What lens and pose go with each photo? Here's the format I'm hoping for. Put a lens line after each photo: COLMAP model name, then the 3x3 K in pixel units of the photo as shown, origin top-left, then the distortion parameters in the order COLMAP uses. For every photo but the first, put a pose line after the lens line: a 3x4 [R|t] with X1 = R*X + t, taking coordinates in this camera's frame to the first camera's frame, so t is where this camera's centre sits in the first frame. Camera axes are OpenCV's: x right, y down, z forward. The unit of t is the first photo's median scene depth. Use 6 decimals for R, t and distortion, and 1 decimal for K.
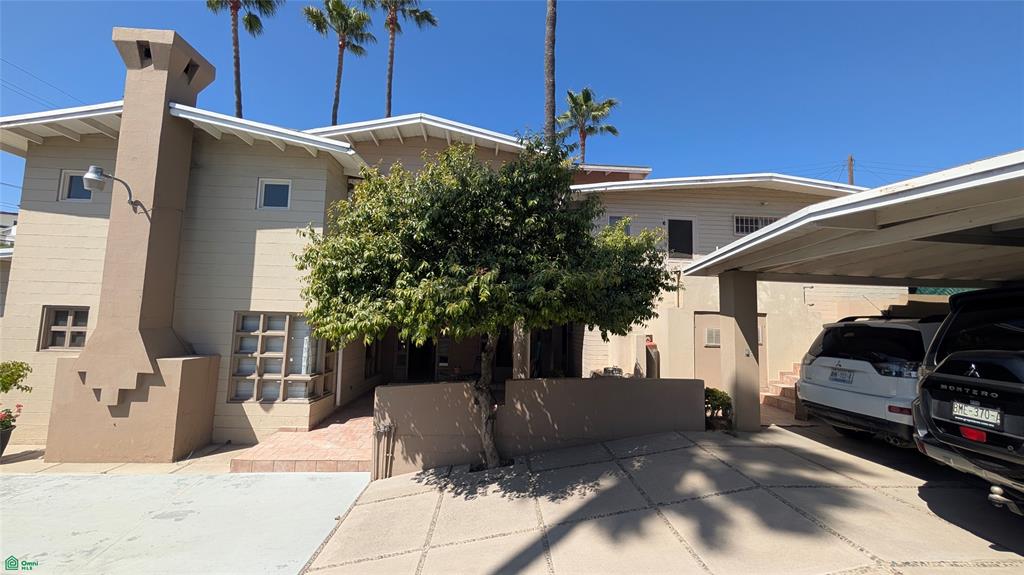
lens RADIAL K [[384.7, 0, 512.0], [0, 384.7, 287.5], [0, 0, 1]] dist [0.000418, -0.000012]
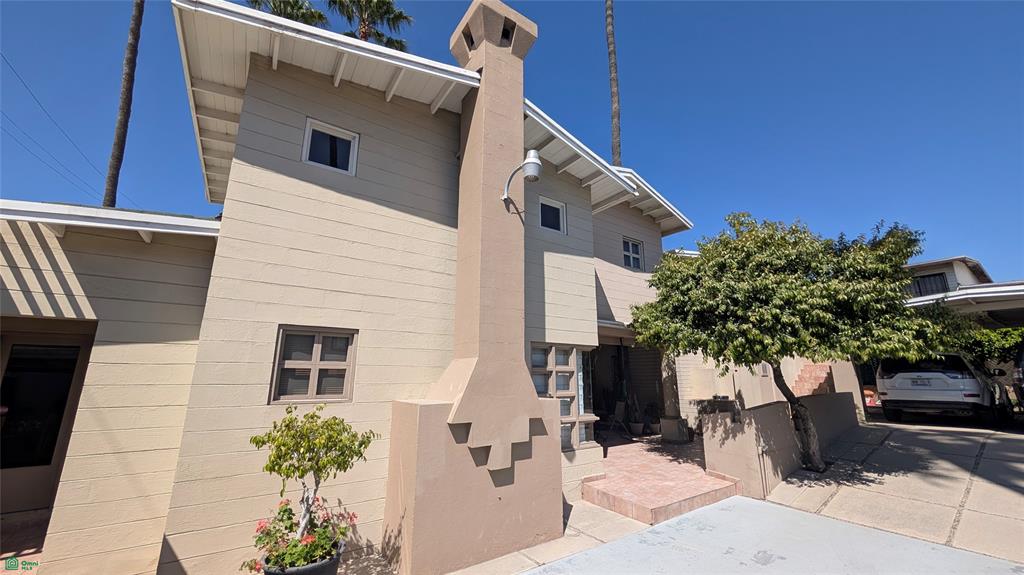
lens RADIAL K [[386.7, 0, 511.2], [0, 386.7, 290.0], [0, 0, 1]] dist [0.001998, 0.000202]
pose [[0.848416, 0.093083, 0.521081, -1.340218], [-0.023593, 0.990088, -0.138450, 0.074024], [-0.528803, 0.105169, 0.842203, 0.334378]]
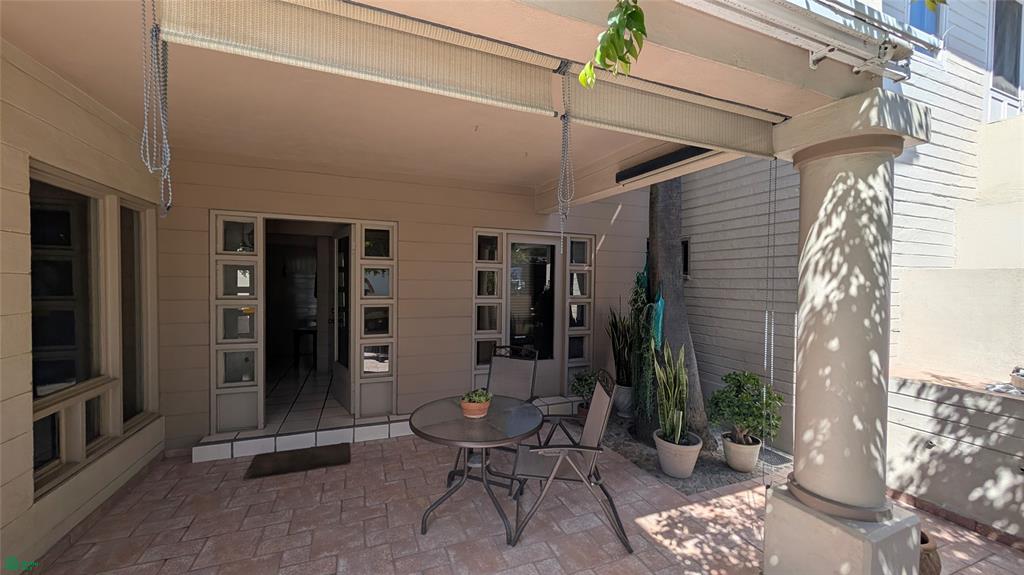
lens RADIAL K [[386.7, 0, 511.2], [0, 386.7, 290.0], [0, 0, 1]] dist [0.001998, 0.000202]
pose [[0.947529, -0.023988, 0.318768, -0.280944], [-0.013535, 0.993276, 0.114980, 0.149181], [-0.319383, -0.113261, 0.940833, 1.160173]]
